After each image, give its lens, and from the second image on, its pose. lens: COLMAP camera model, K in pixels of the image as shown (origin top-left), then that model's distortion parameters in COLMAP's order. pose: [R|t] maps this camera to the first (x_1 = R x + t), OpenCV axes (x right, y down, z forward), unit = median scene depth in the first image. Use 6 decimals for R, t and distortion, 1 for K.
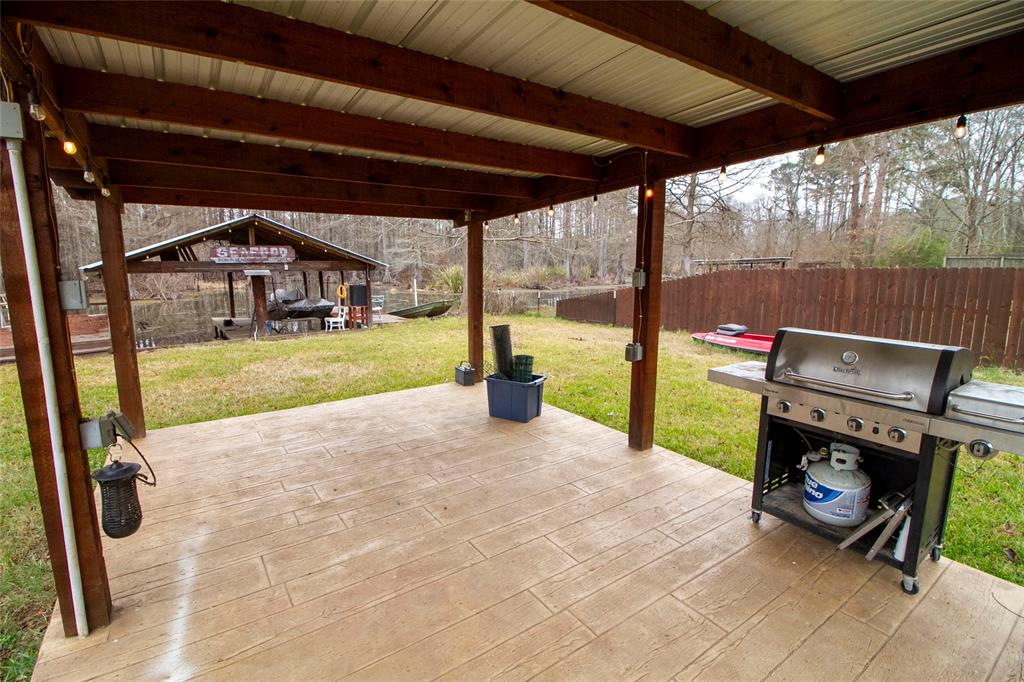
lens RADIAL K [[478.2, 0, 513.7], [0, 478.2, 338.0], [0, 0, 1]] dist [-0.020749, -0.000419]
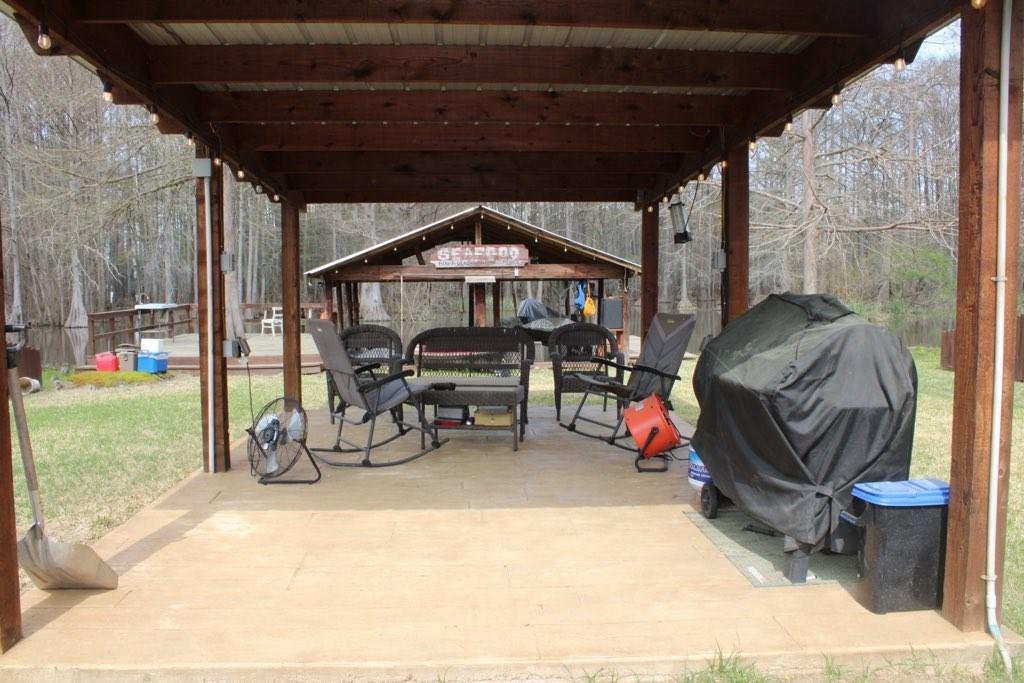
lens RADIAL K [[862.2, 0, 512.0], [0, 862.2, 341.5], [0, 0, 1]] dist [-0.100326, 0.002982]
pose [[0.854625, 0.033383, -0.518172, 0.239635], [-0.076592, 0.995120, -0.062214, 0.047415], [0.513566, 0.092857, 0.853011, -0.165188]]
